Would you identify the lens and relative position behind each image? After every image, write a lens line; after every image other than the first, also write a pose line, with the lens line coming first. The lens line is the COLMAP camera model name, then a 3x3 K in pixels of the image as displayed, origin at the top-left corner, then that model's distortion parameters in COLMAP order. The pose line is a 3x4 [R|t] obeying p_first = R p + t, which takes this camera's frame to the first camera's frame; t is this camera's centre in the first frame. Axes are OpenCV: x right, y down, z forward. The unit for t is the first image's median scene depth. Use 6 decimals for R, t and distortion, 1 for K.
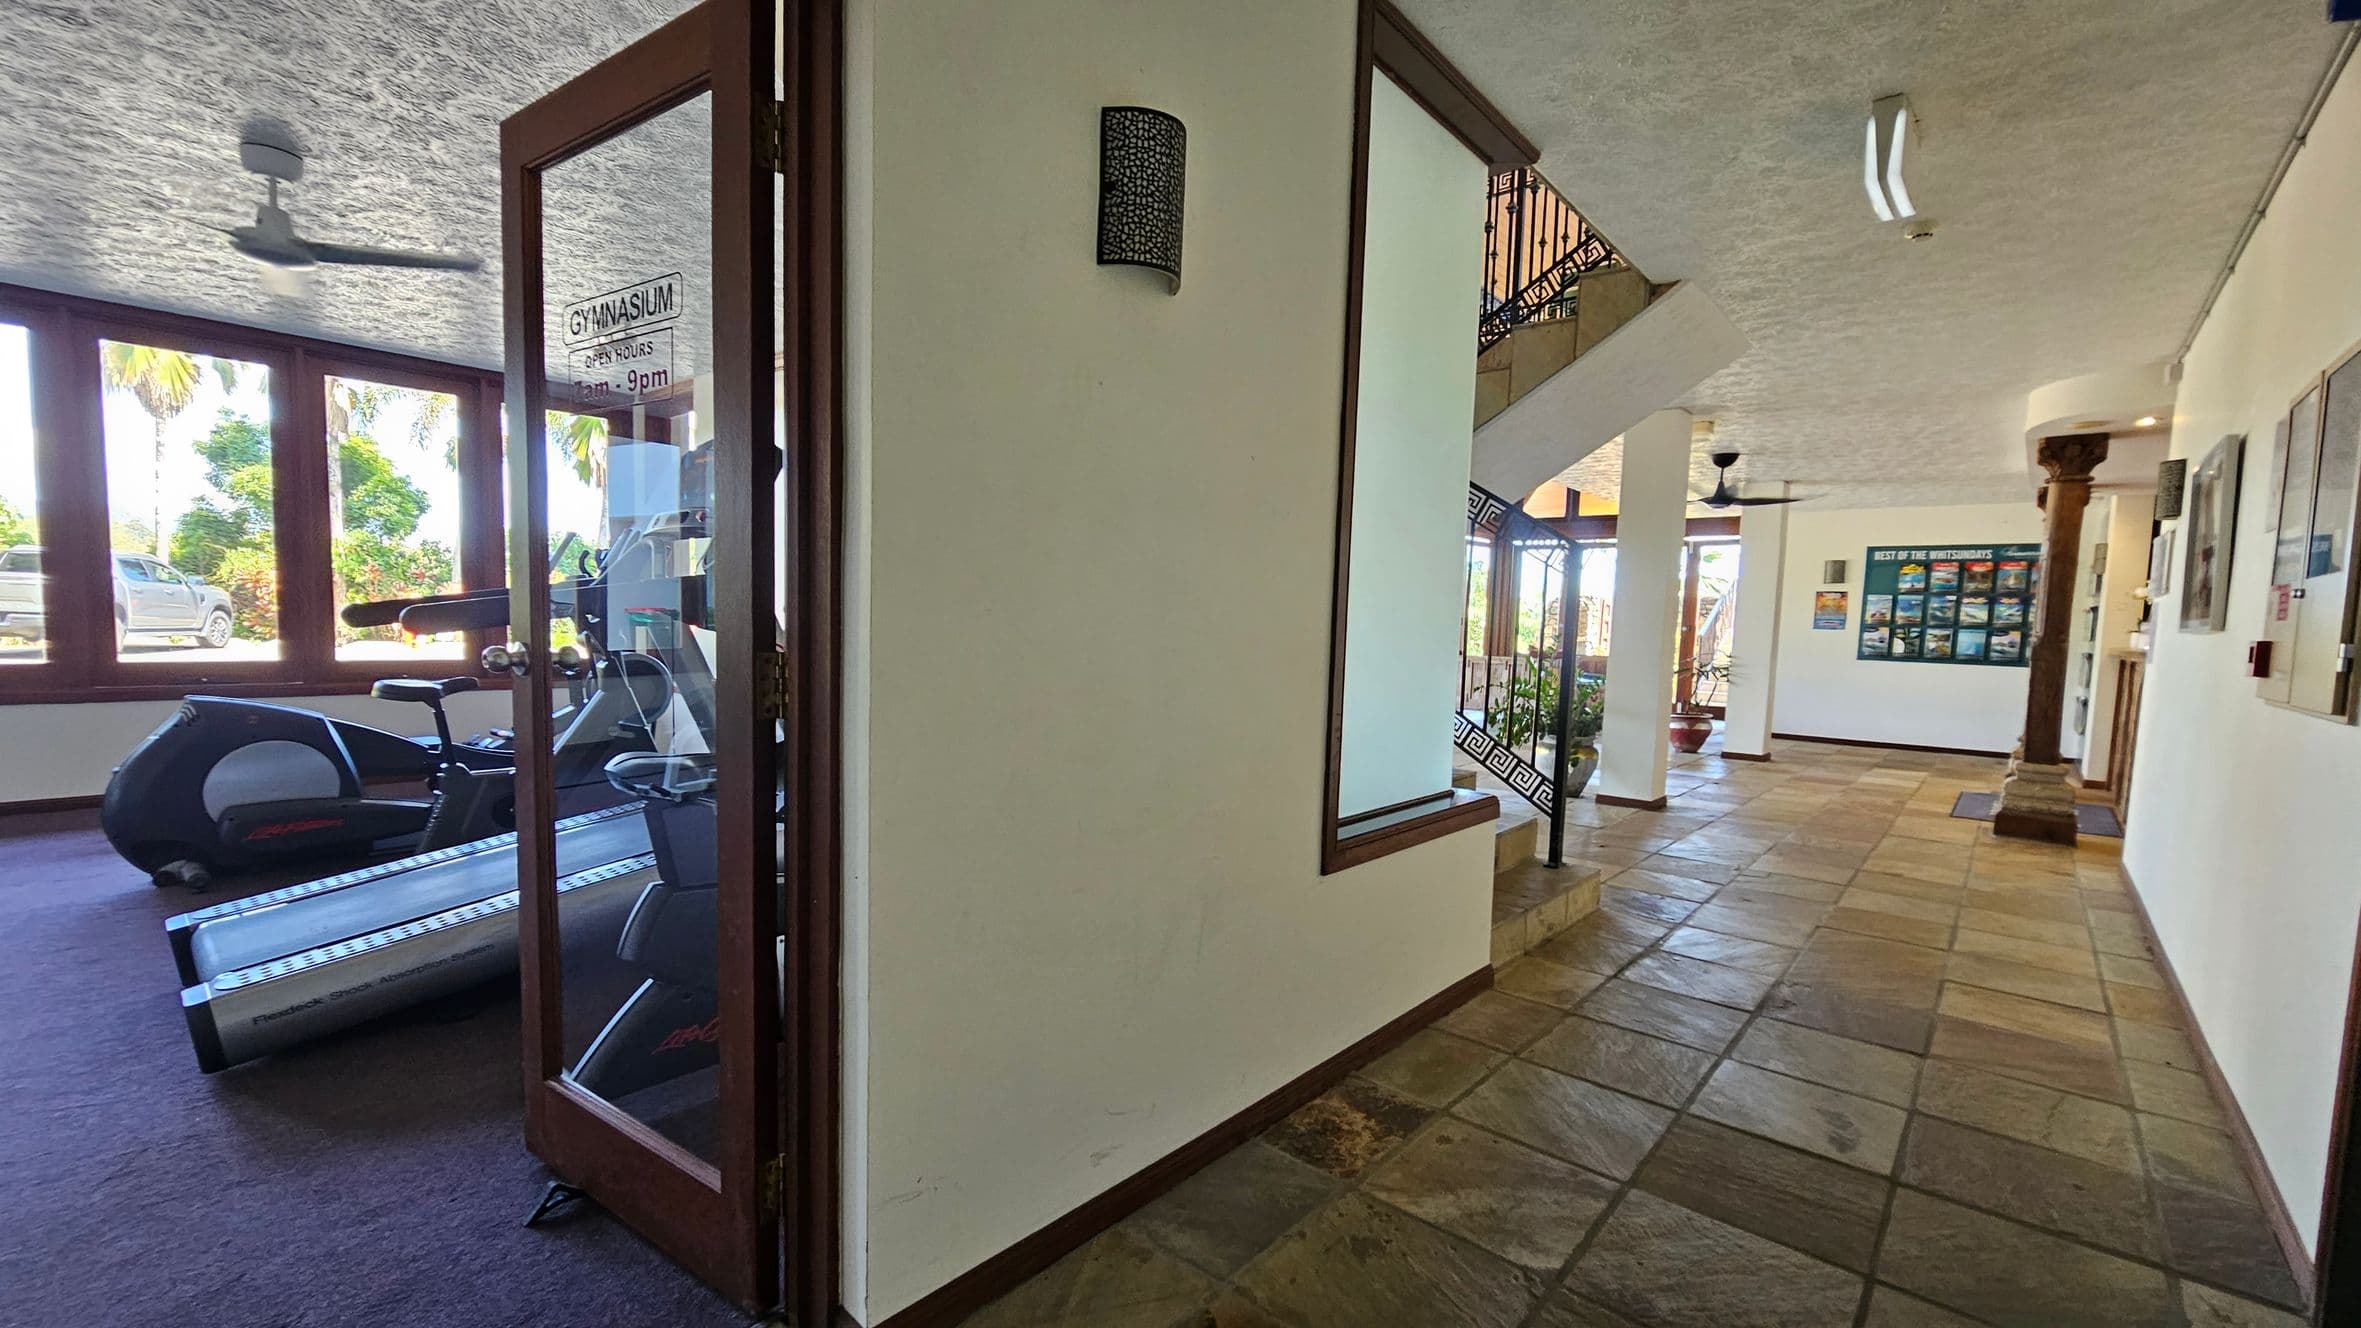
lens RADIAL K [[966.6, 0, 1175.3], [0, 966.6, 692.0], [0, 0, 1]] dist [-0.001240, 0.000616]
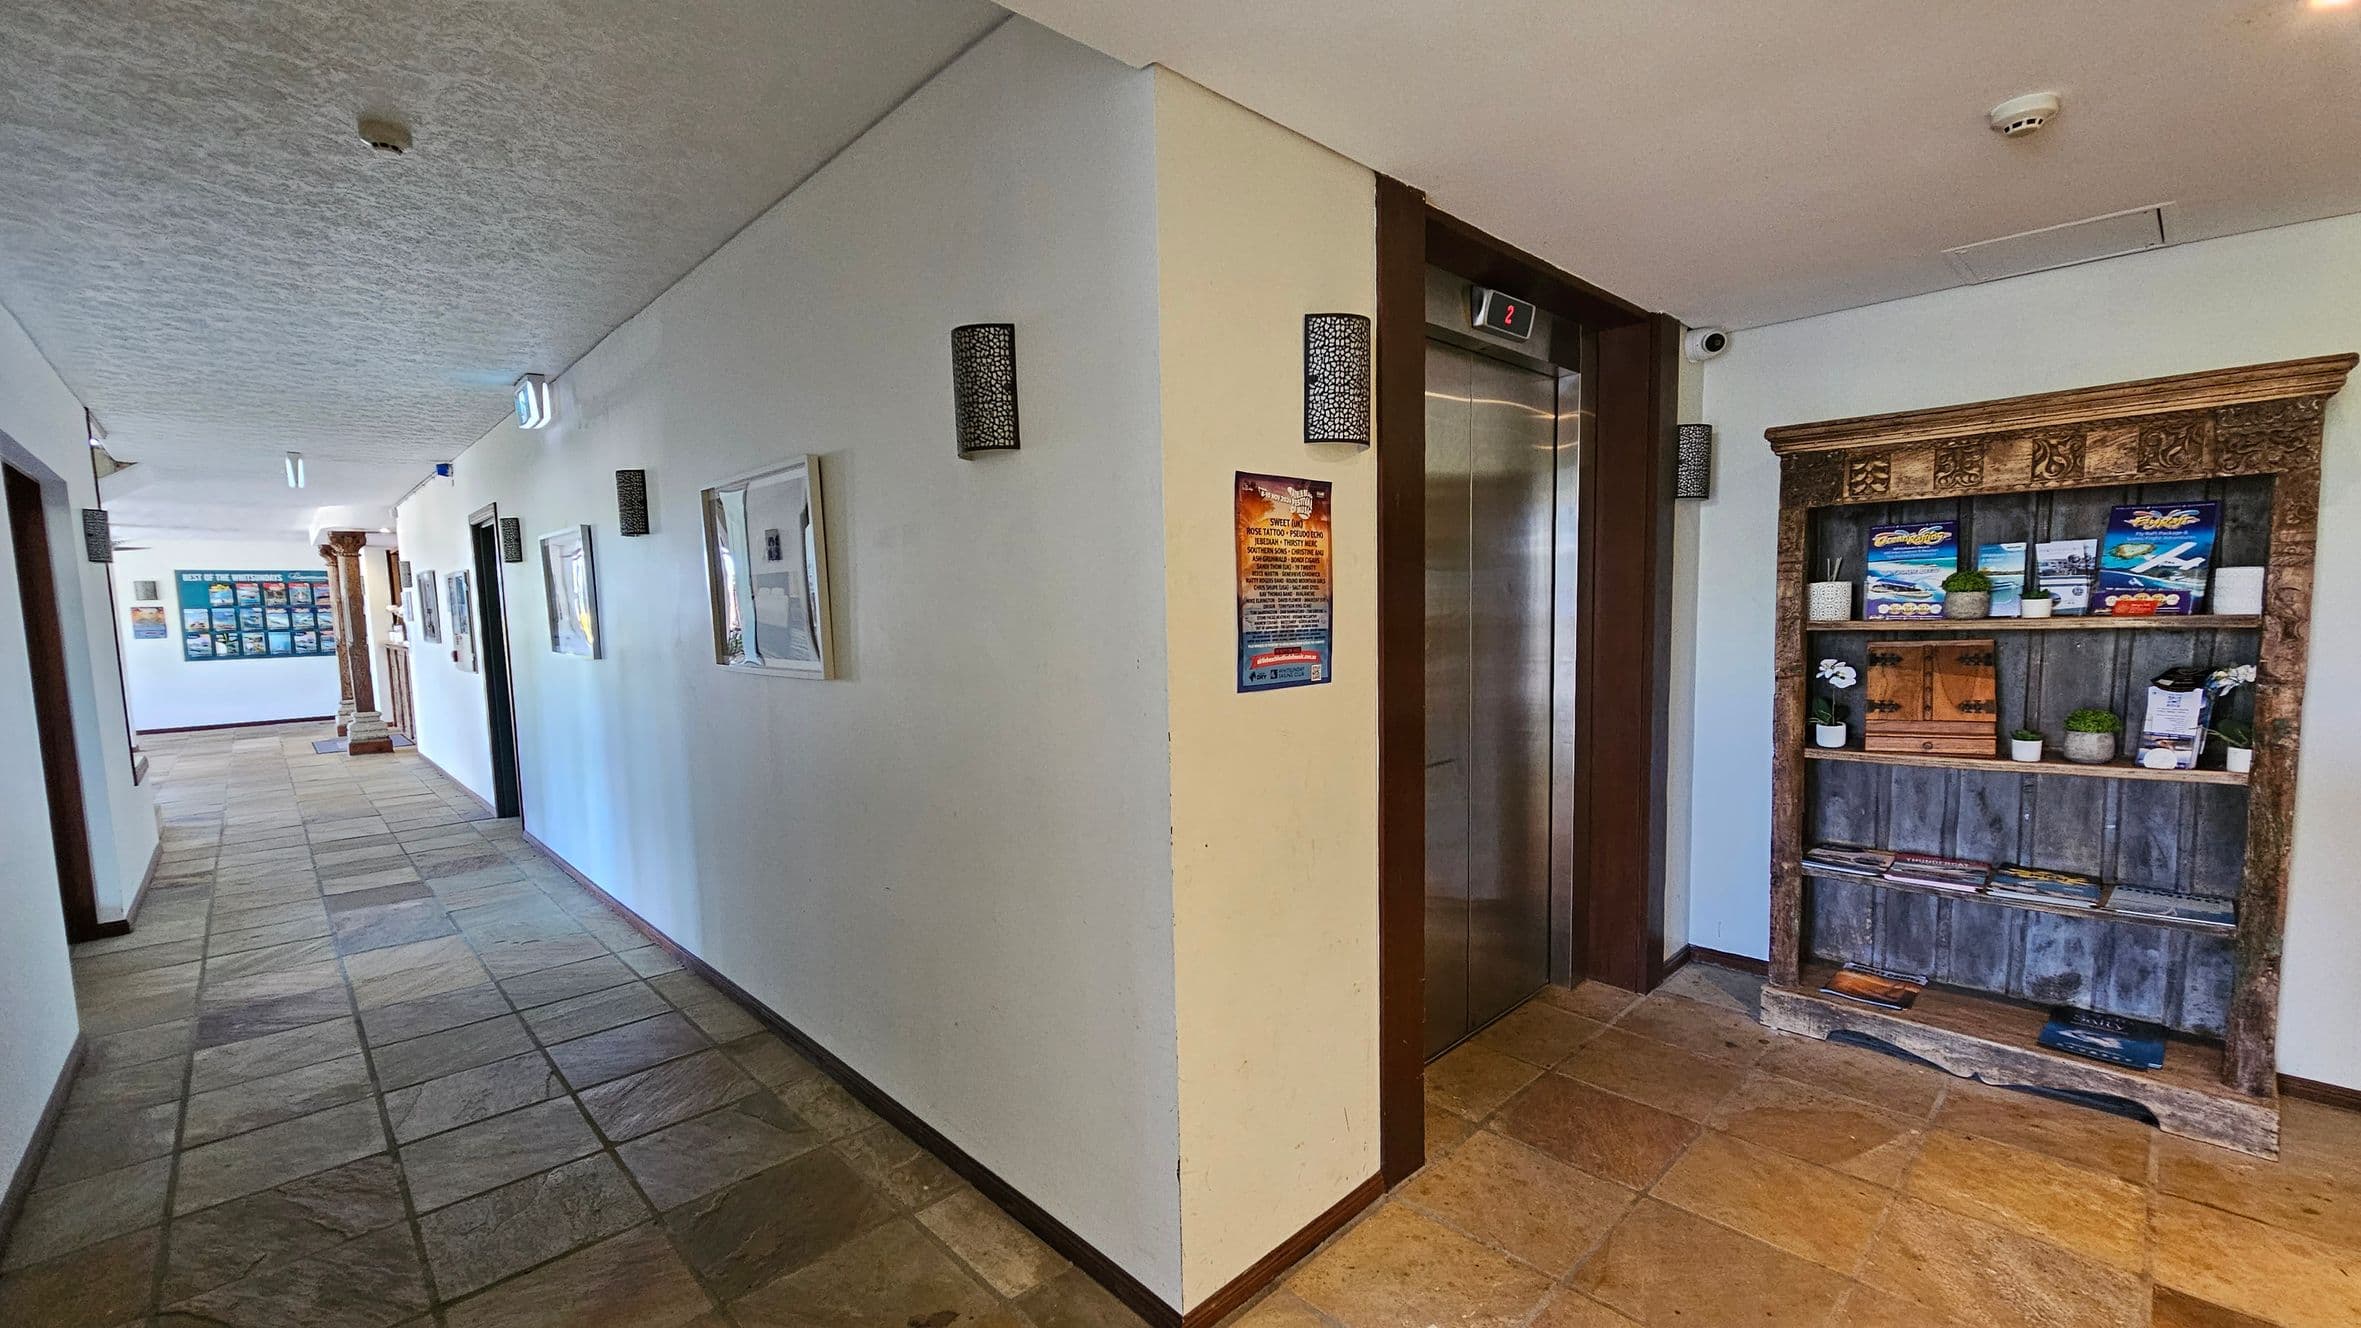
lens RADIAL K [[966.6, 0, 1175.3], [0, 966.6, 692.0], [0, 0, 1]] dist [-0.001240, 0.000616]
pose [[0.085904, -0.129294, 0.987878, -0.183037], [0.103636, 0.987324, 0.120210, -0.005679], [-0.990899, 0.092053, 0.098215, -0.165155]]
